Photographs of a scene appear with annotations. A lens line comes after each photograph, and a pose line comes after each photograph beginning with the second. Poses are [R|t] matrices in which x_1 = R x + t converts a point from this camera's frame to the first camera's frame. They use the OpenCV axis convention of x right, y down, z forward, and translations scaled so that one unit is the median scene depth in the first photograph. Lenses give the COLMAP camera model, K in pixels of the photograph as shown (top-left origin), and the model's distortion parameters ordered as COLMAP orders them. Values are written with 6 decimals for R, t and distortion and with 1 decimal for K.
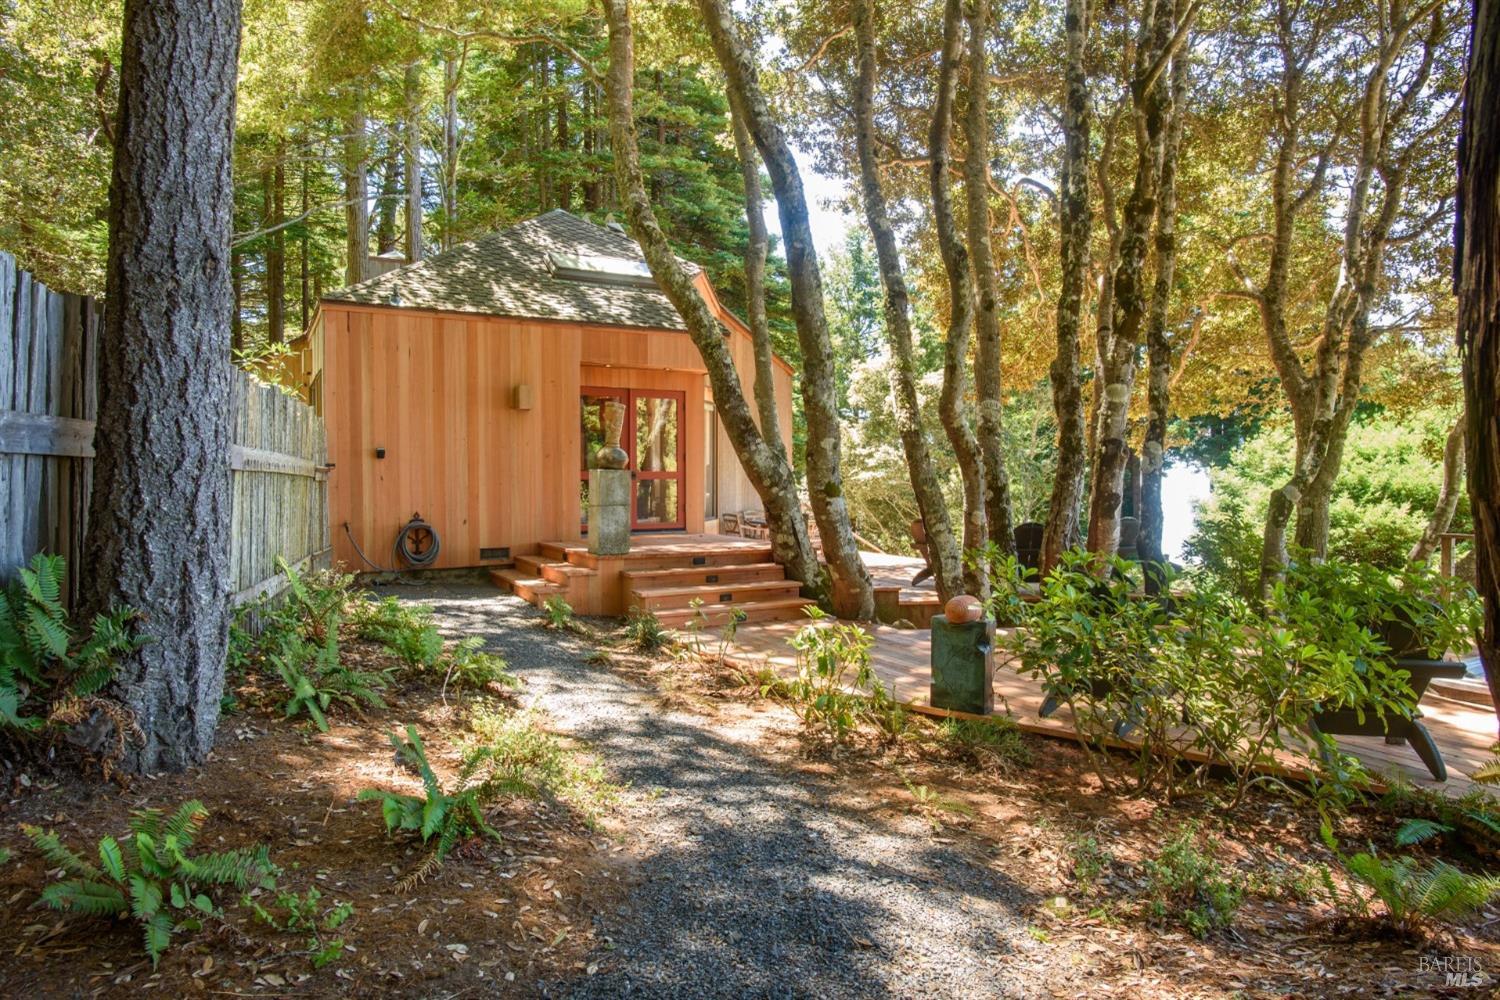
lens RADIAL K [[889.2, 0, 750.0], [0, 889.2, 500.0], [0, 0, 1]] dist [-0.014146, 0.000602]
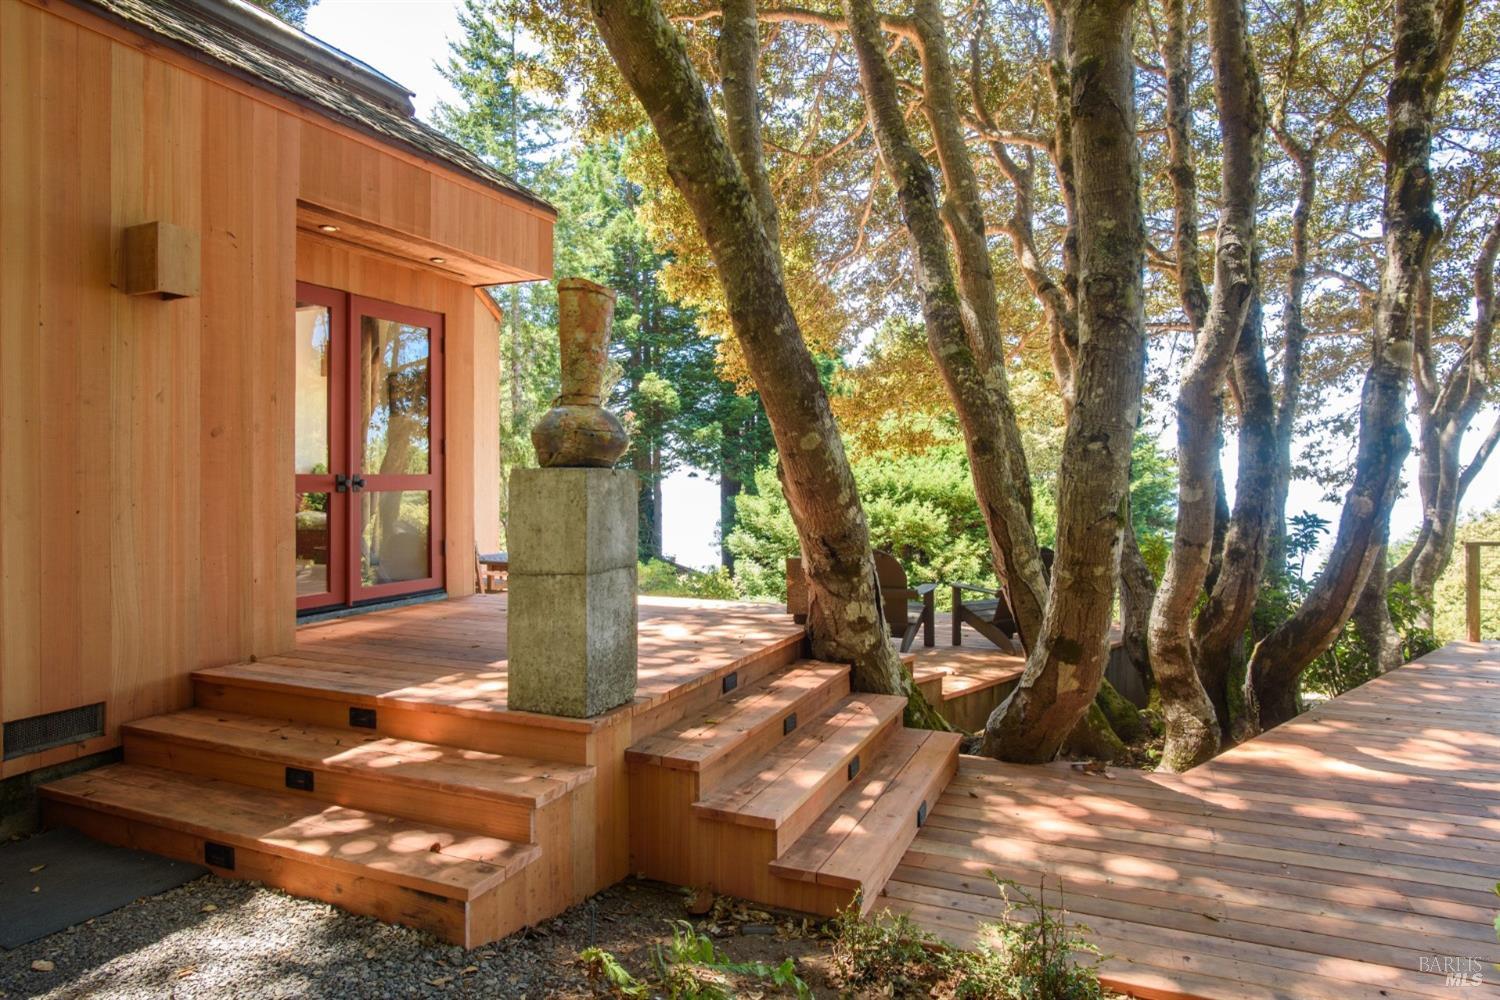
lens RADIAL K [[889.2, 0, 750.0], [0, 889.2, 500.0], [0, 0, 1]] dist [-0.014146, 0.000602]
pose [[0.789065, -0.018260, 0.614038, -0.121284], [0.019856, 0.999794, 0.004217, -0.008262], [-0.613989, 0.008865, 0.789265, 0.252542]]
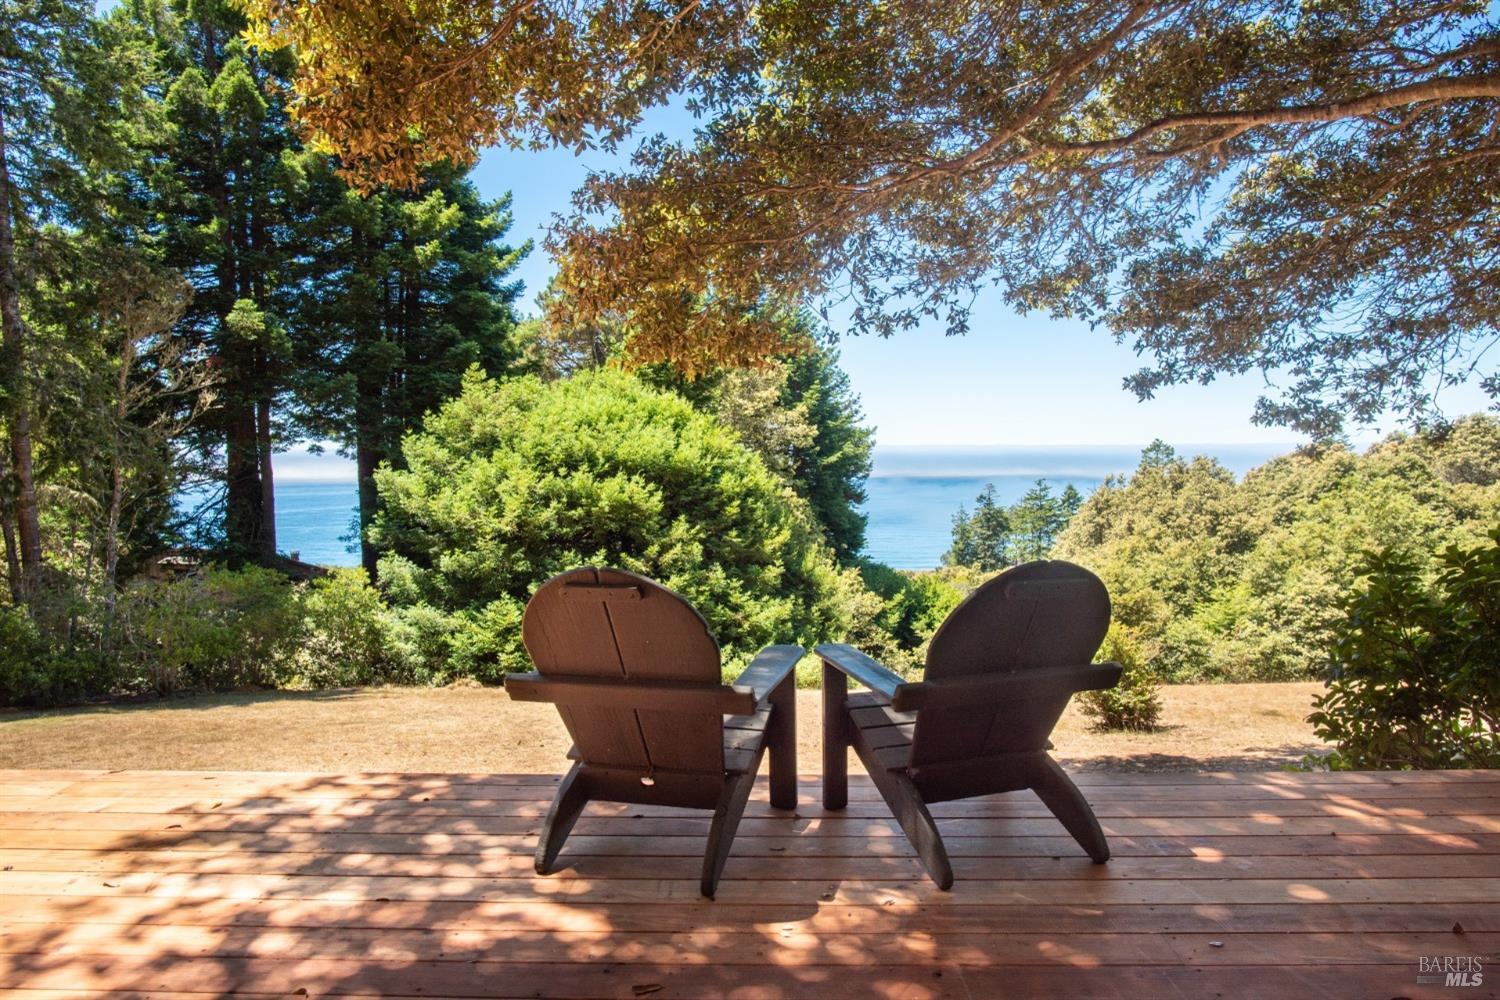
lens RADIAL K [[889.2, 0, 750.0], [0, 889.2, 500.0], [0, 0, 1]] dist [-0.014146, 0.000602]
pose [[0.510397, -0.049495, 0.858513, 0.037008], [0.031949, 0.998744, 0.038585, -0.002892], [-0.859345, 0.007735, 0.511338, 0.447940]]
